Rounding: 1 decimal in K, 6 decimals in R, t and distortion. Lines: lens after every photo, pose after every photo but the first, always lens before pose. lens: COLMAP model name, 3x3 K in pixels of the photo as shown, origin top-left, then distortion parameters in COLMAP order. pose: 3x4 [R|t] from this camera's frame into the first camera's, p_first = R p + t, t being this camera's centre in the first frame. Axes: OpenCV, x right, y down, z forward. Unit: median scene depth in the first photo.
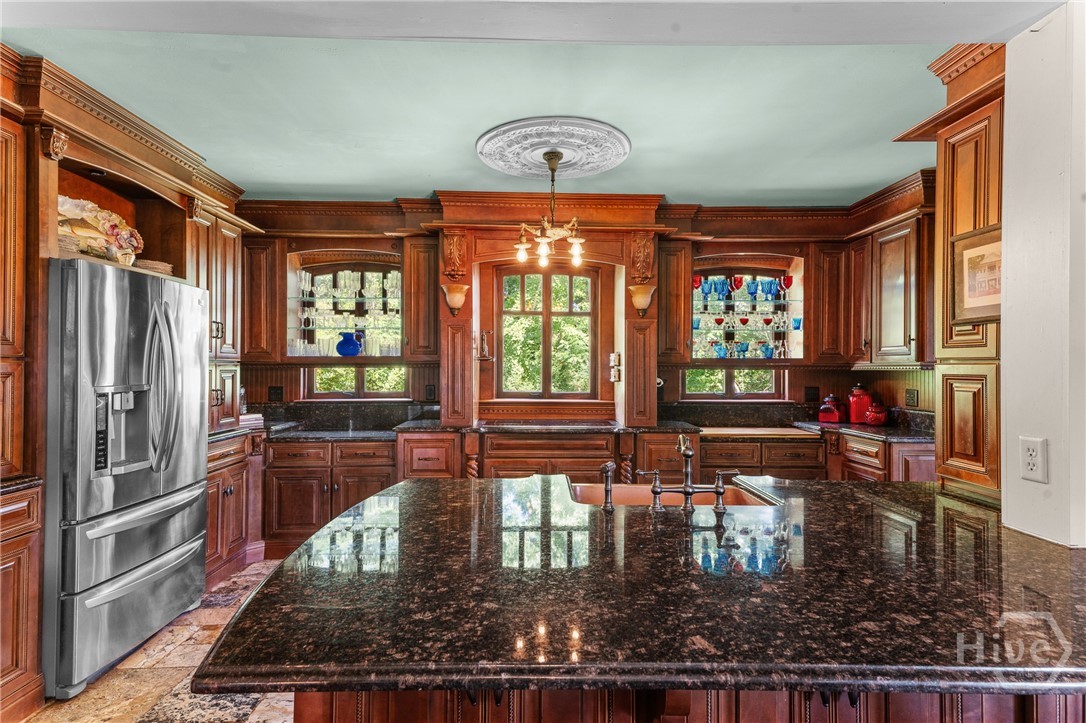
lens RADIAL K [[534.0, 0, 541.1], [0, 534.0, 363.5], [0, 0, 1]] dist [-0.001534, 0.000004]
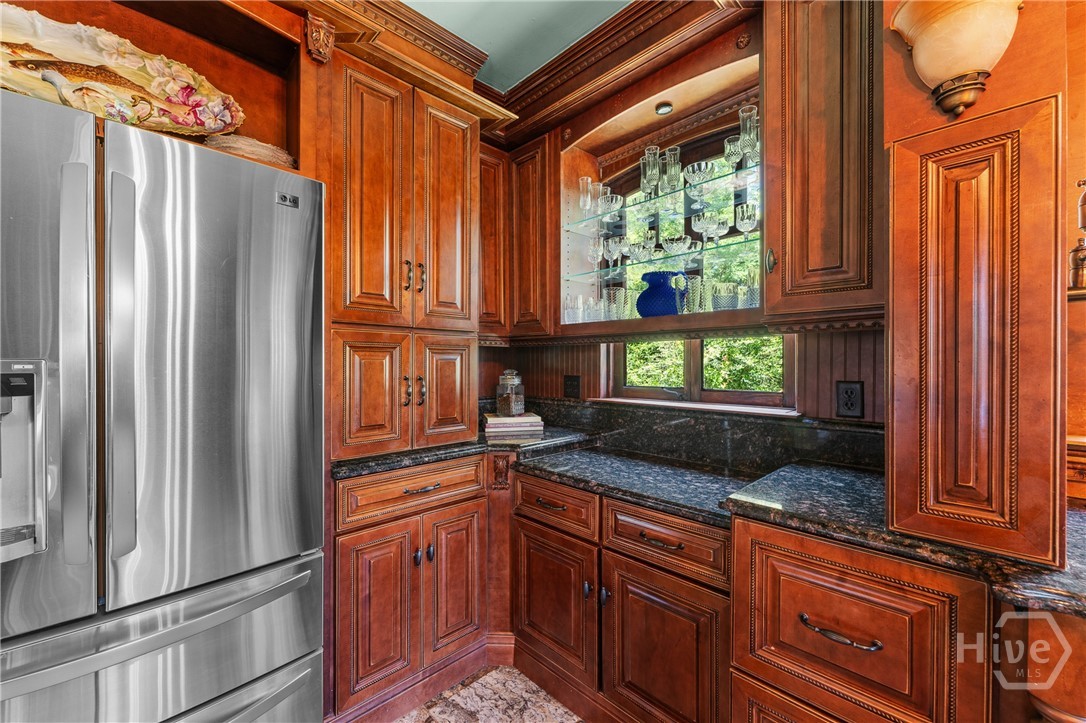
lens RADIAL K [[438.7, 0, 541.8], [0, 438.7, 361.4], [0, 0, 1]] dist [0.004762, 0.000236]
pose [[0.673267, 0.001202, -0.739398, -0.129533], [0.003229, 0.999984, 0.004565, 0.025366], [0.739392, -0.005461, 0.673253, 0.660107]]
